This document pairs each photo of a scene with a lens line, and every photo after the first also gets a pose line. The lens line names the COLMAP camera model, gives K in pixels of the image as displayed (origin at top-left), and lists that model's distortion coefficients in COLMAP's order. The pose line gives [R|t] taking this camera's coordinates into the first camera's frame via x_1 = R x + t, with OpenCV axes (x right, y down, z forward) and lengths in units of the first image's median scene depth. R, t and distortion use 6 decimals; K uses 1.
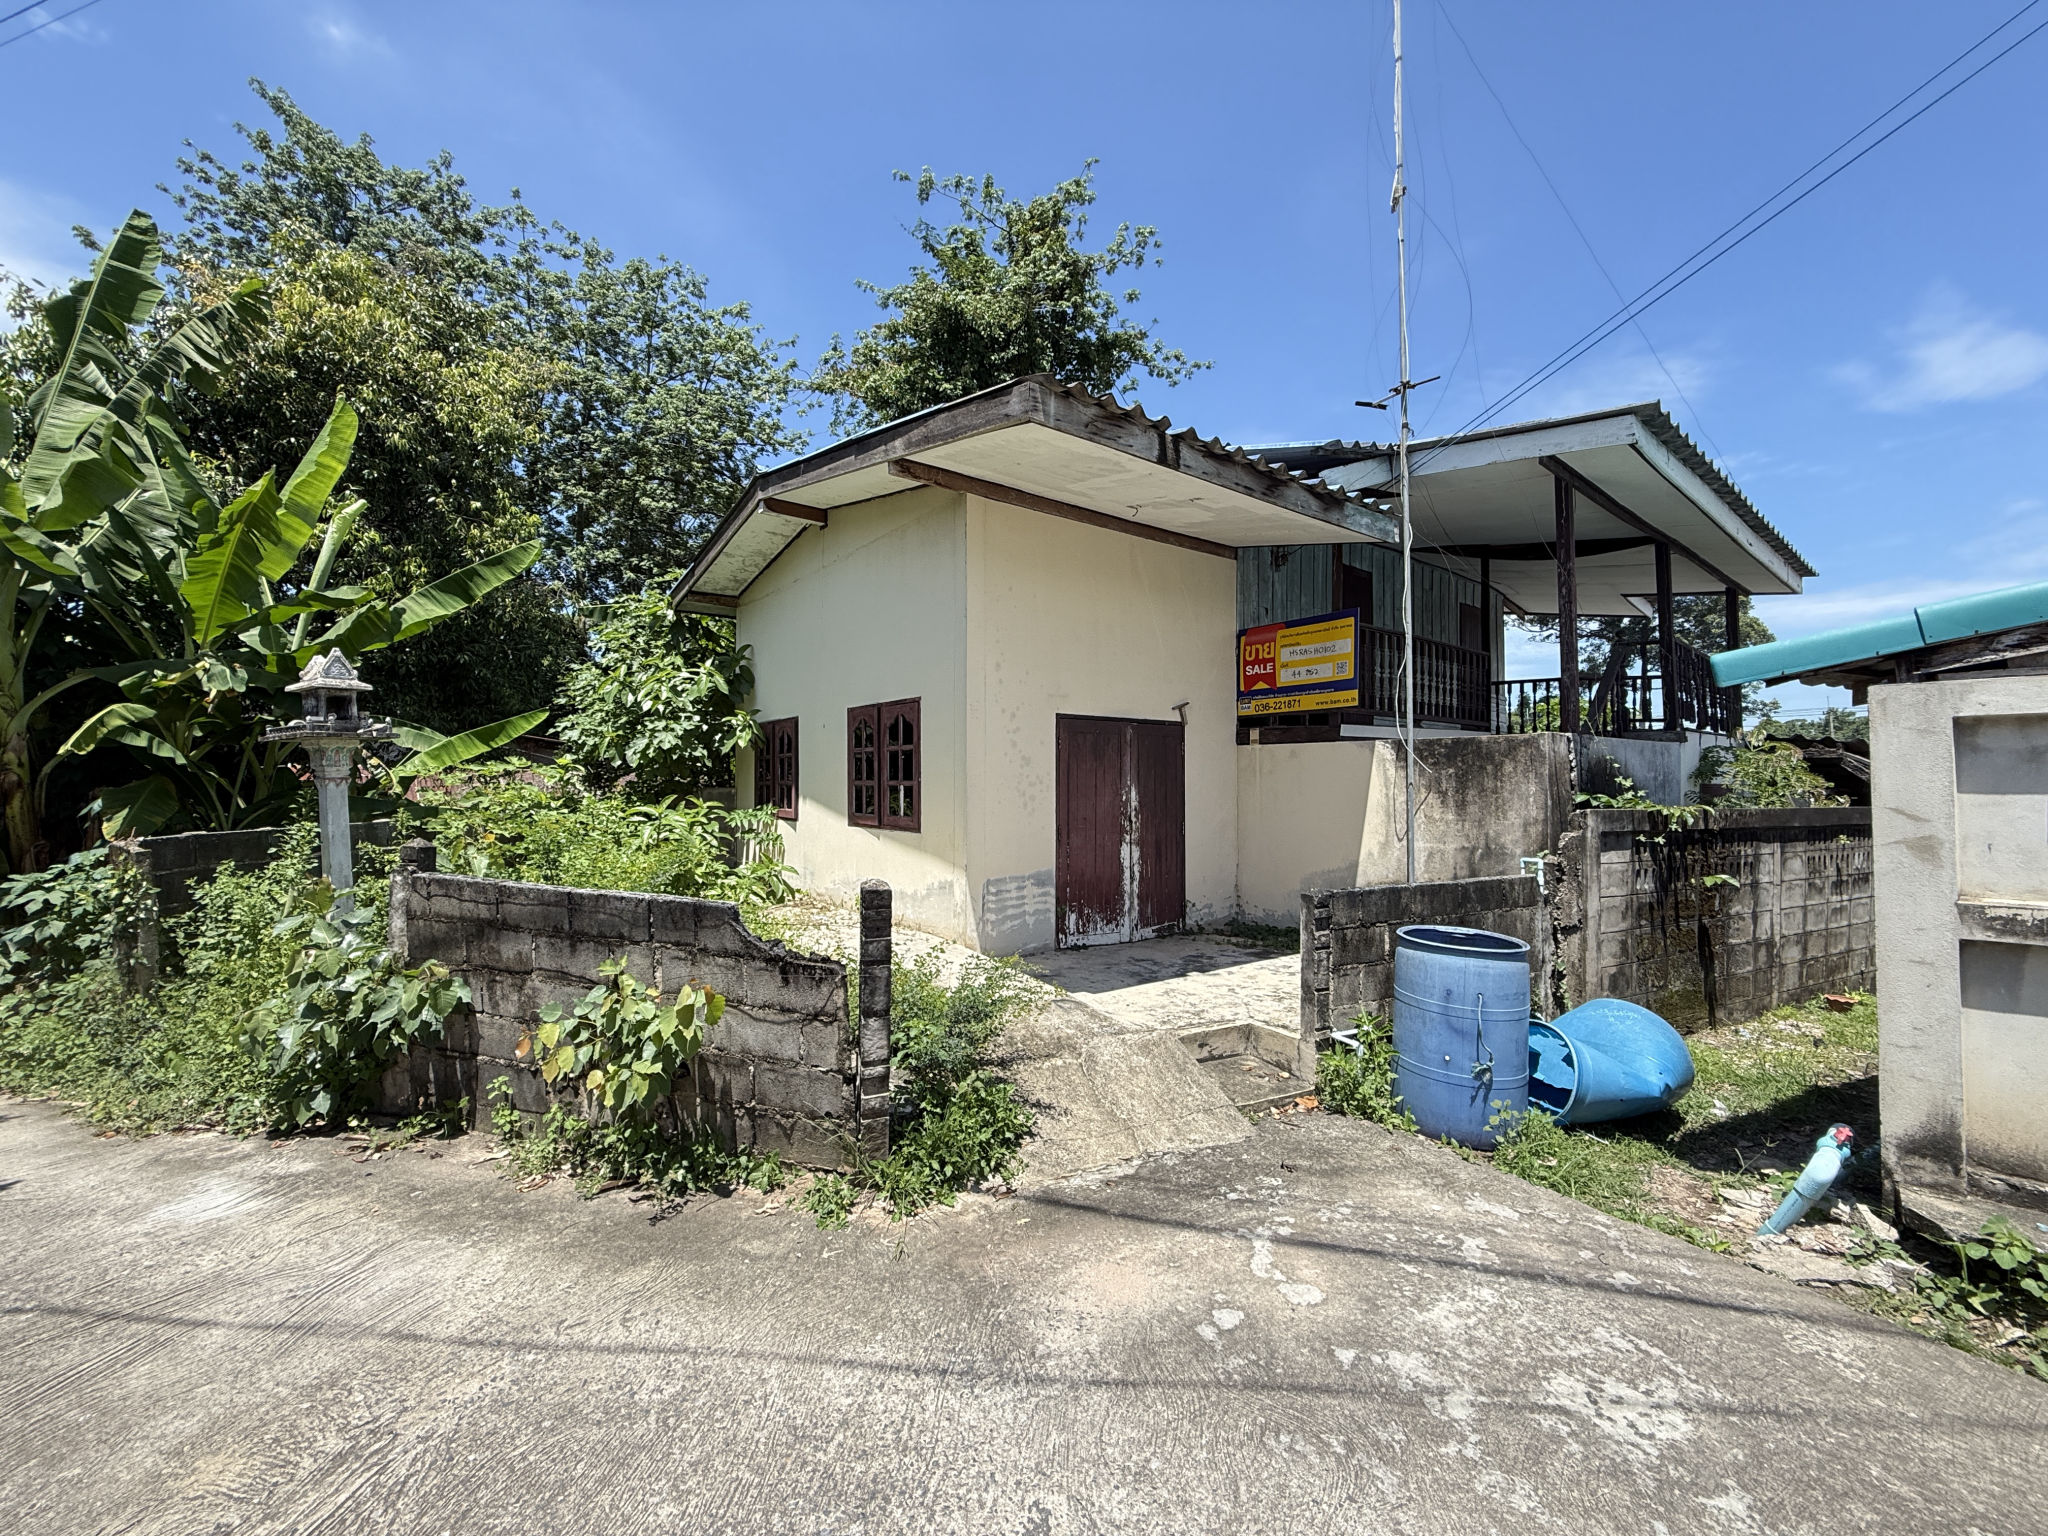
lens RADIAL K [[823.5, 0, 1022.4], [0, 823.5, 770.1], [0, 0, 1]] dist [-0.000547, 0.000122]
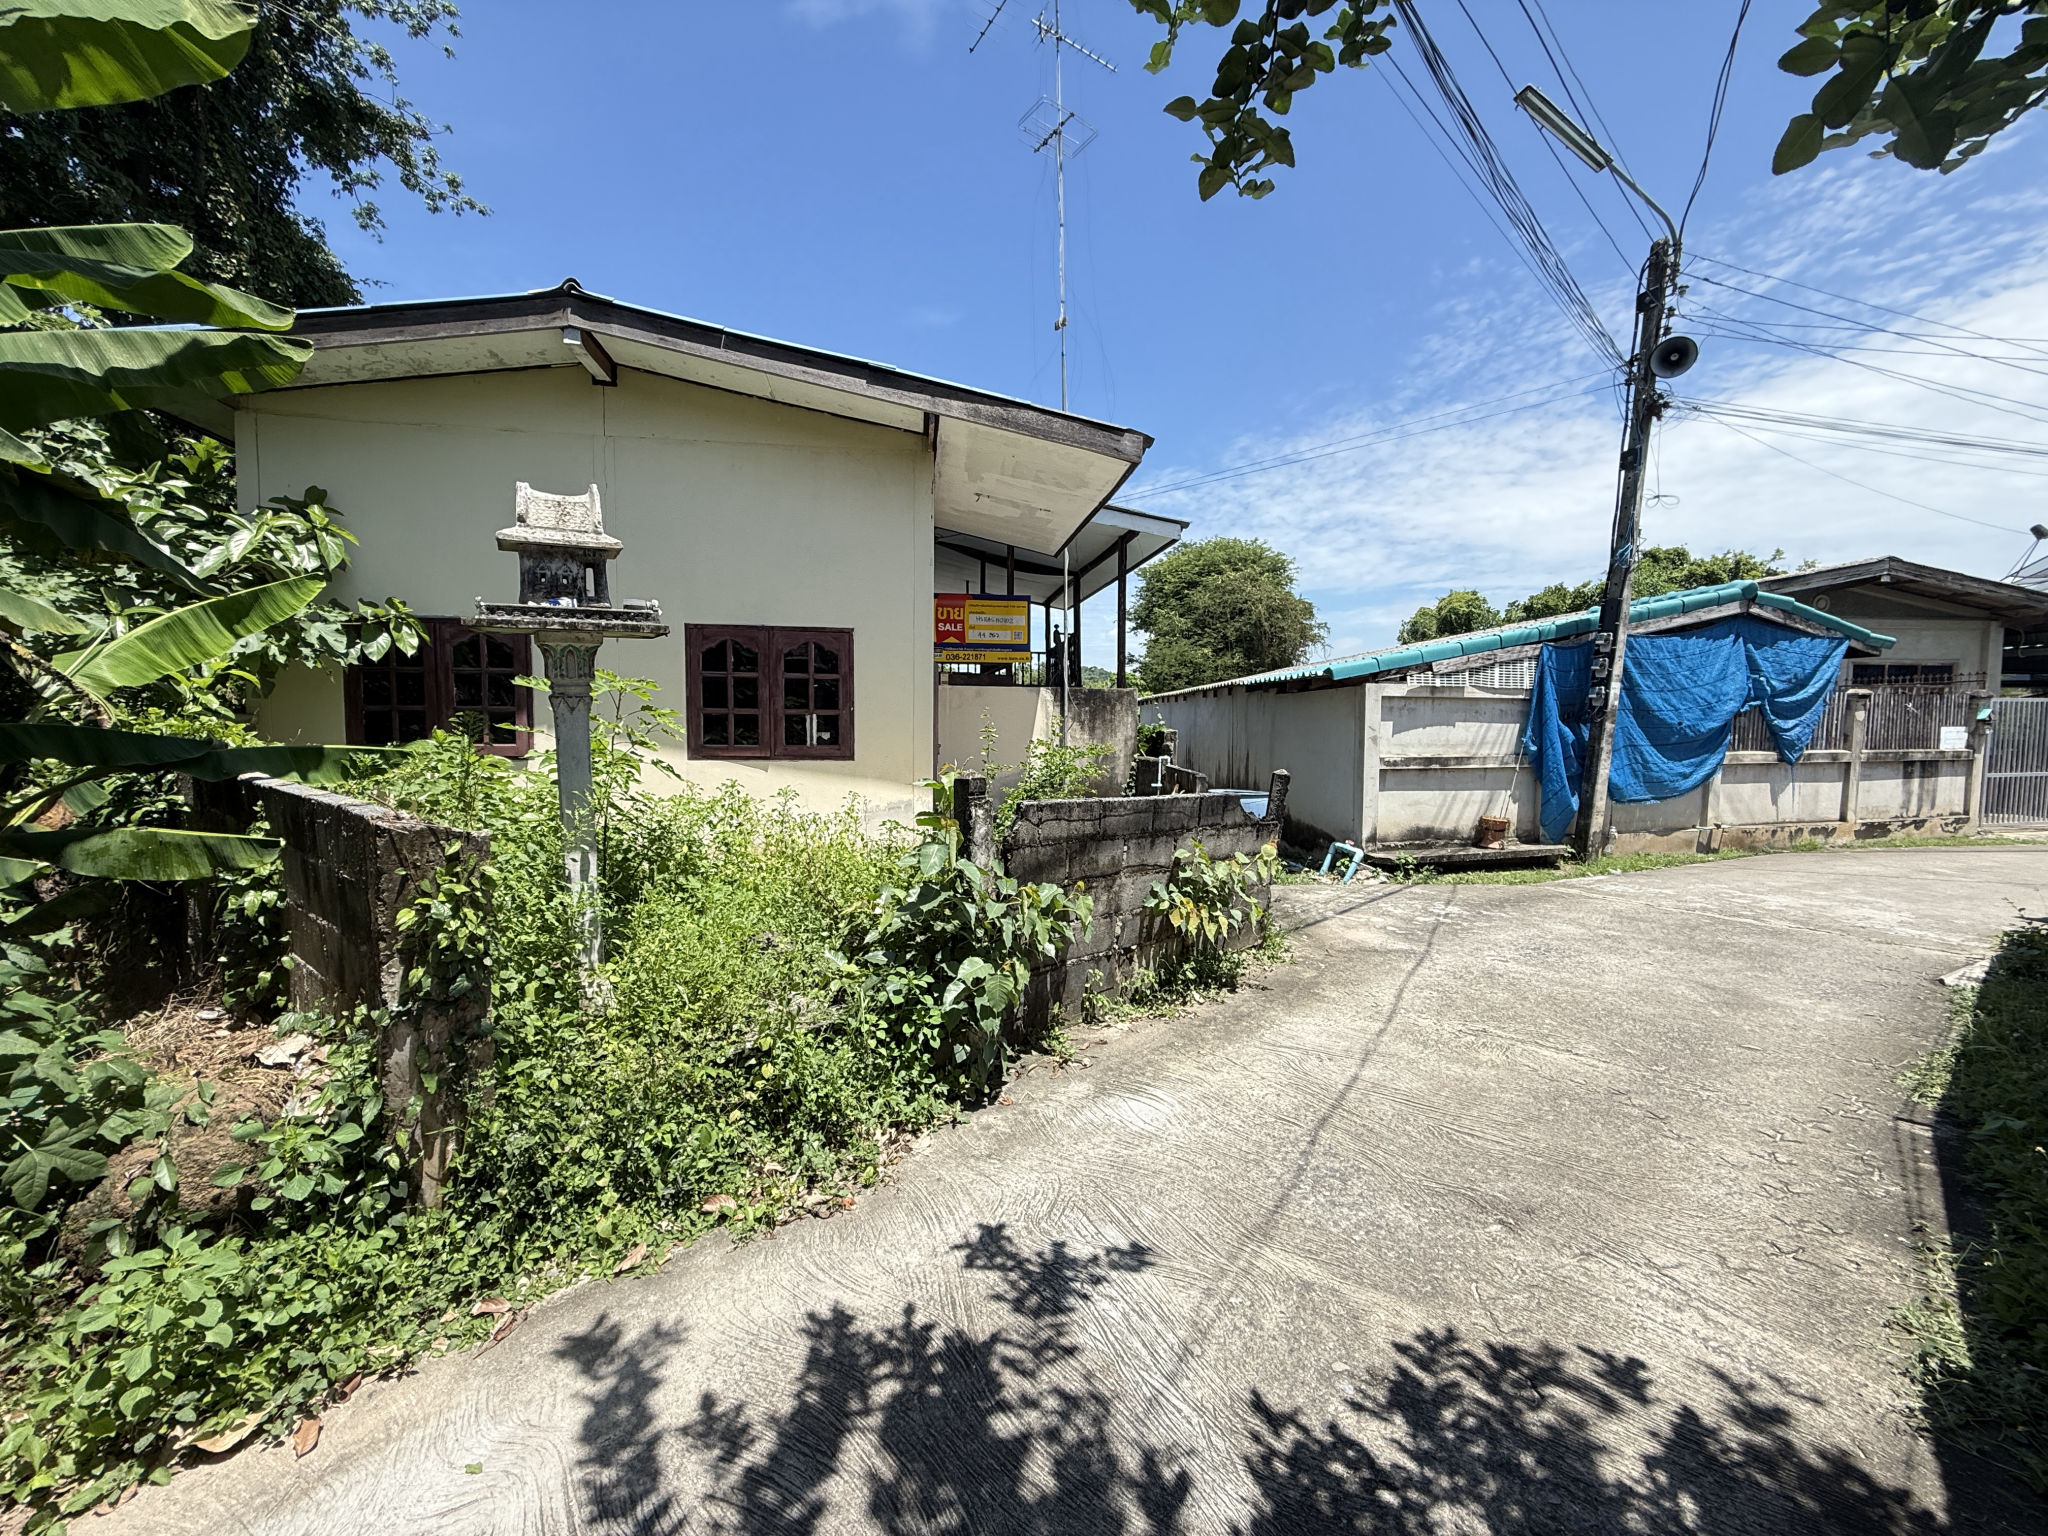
lens RADIAL K [[823.5, 0, 1026.4], [0, 823.5, 773.6], [0, 0, 1]] dist [-0.000547, 0.000122]
pose [[0.468483, -0.054743, 0.881775, -0.921143], [-0.022325, 0.997026, 0.073760, 0.010814], [-0.883190, -0.054240, 0.465868, 0.311051]]
